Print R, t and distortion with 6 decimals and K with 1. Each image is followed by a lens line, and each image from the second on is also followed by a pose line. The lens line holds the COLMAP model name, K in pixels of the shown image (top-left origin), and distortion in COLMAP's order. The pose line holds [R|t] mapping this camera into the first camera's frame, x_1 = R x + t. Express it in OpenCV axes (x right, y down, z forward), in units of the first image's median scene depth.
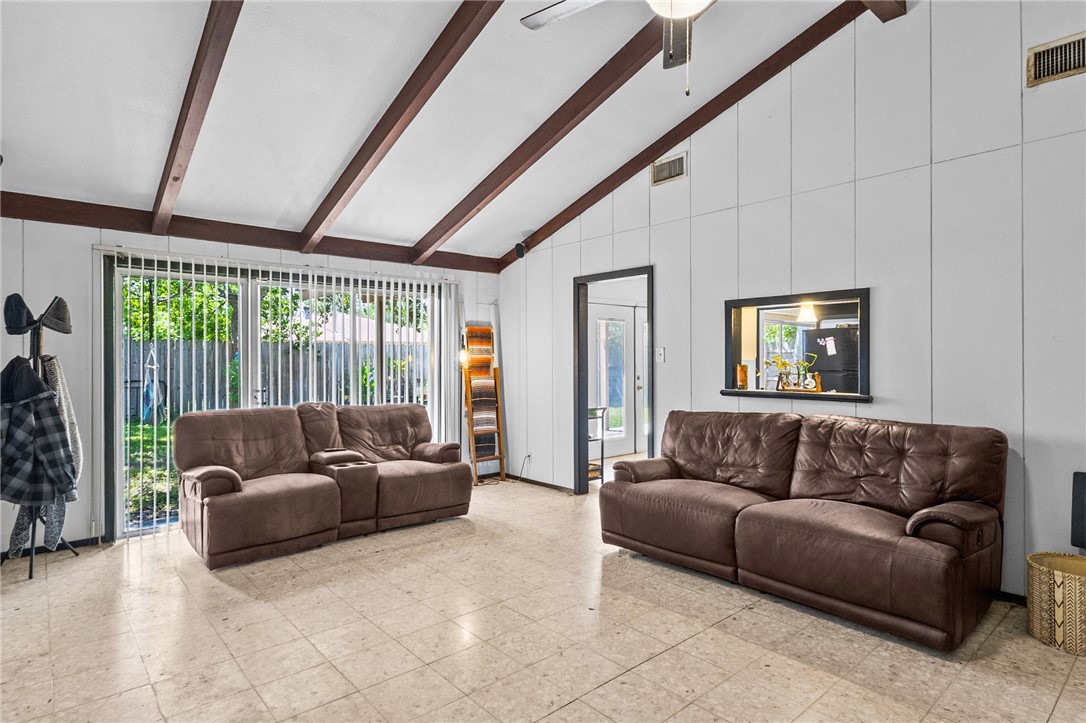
lens RADIAL K [[568.8, 0, 553.3], [0, 568.8, 365.0], [0, 0, 1]] dist [-0.009604, 0.002986]
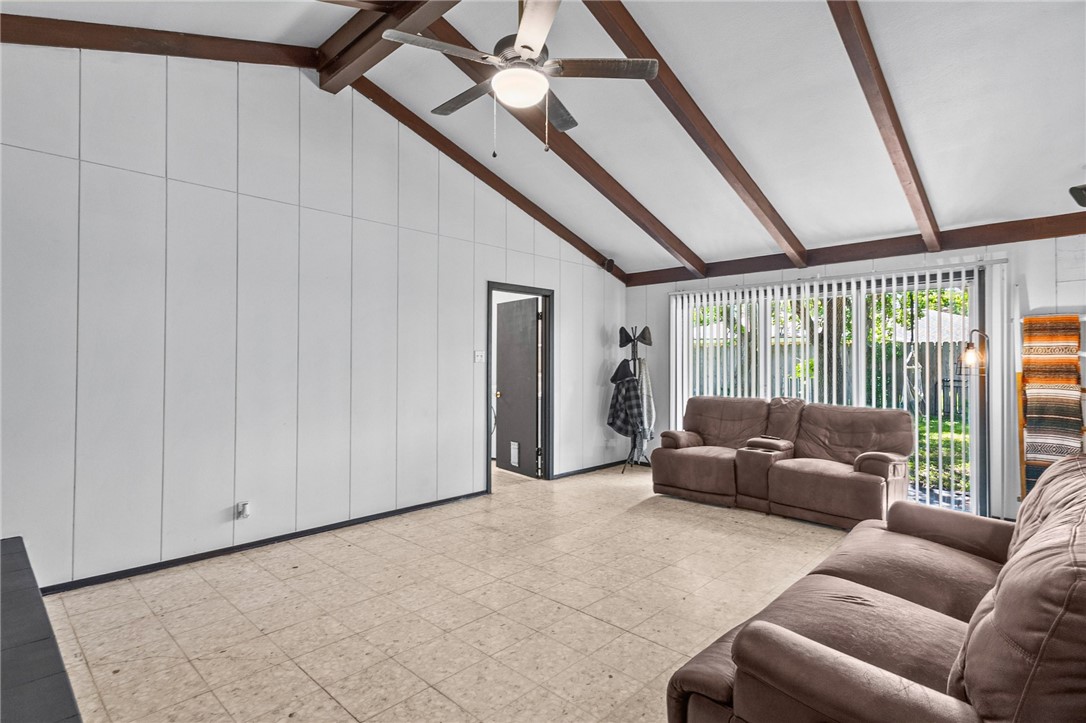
lens RADIAL K [[548.4, 0, 550.8], [0, 548.4, 357.9], [0, 0, 1]] dist [0.015117, -0.005591]
pose [[0.097386, -0.008630, -0.995209, 0.631384], [-0.016994, 0.999802, -0.010332, 0.004952], [0.995102, 0.017918, 0.097220, 0.398950]]
